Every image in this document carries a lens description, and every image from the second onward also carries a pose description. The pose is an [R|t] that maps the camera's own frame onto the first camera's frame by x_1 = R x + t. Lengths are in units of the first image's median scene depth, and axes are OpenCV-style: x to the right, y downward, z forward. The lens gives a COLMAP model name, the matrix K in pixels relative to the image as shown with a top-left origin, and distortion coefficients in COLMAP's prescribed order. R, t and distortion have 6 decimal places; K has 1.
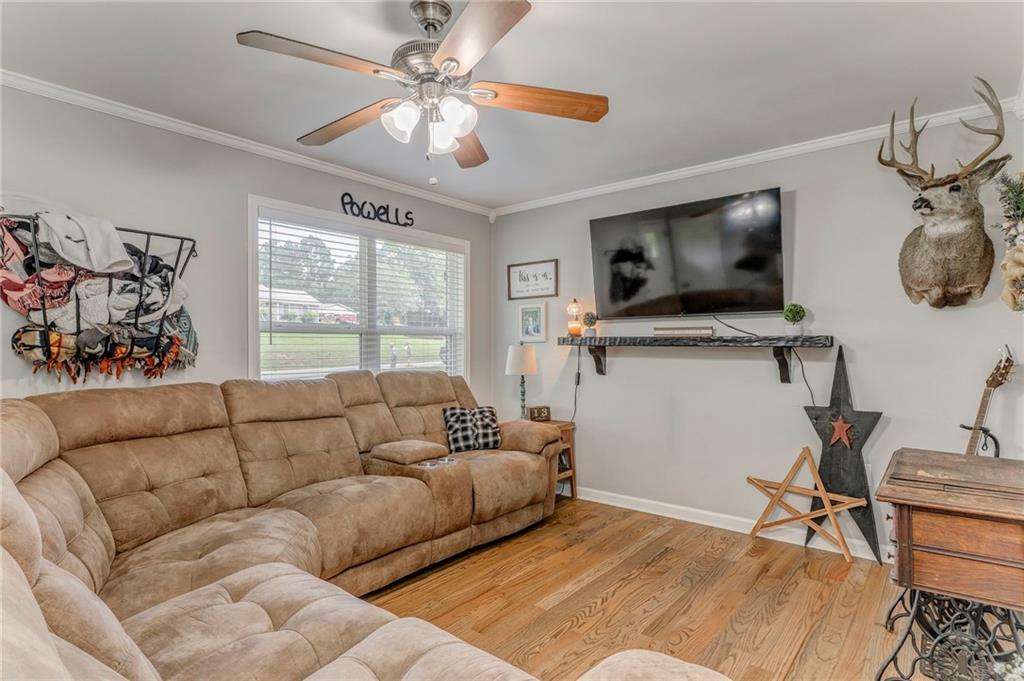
lens RADIAL K [[440.2, 0, 512.0], [0, 440.2, 340.5], [0, 0, 1]] dist [-0.000990, -0.000135]
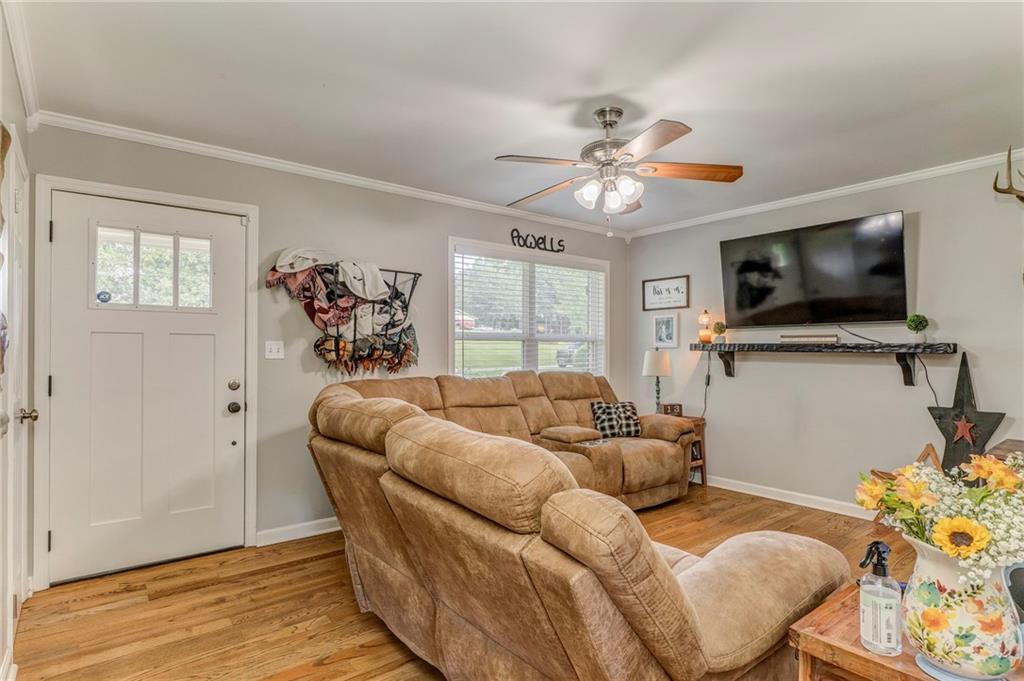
lens RADIAL K [[488.8, 0, 513.9], [0, 488.8, 344.4], [0, 0, 1]] dist [0.000566, -0.000127]
pose [[0.981641, 0.001555, -0.190731, -0.121655], [-0.001394, 0.999999, 0.000979, -0.007165], [0.190733, -0.000695, 0.981642, -0.401339]]
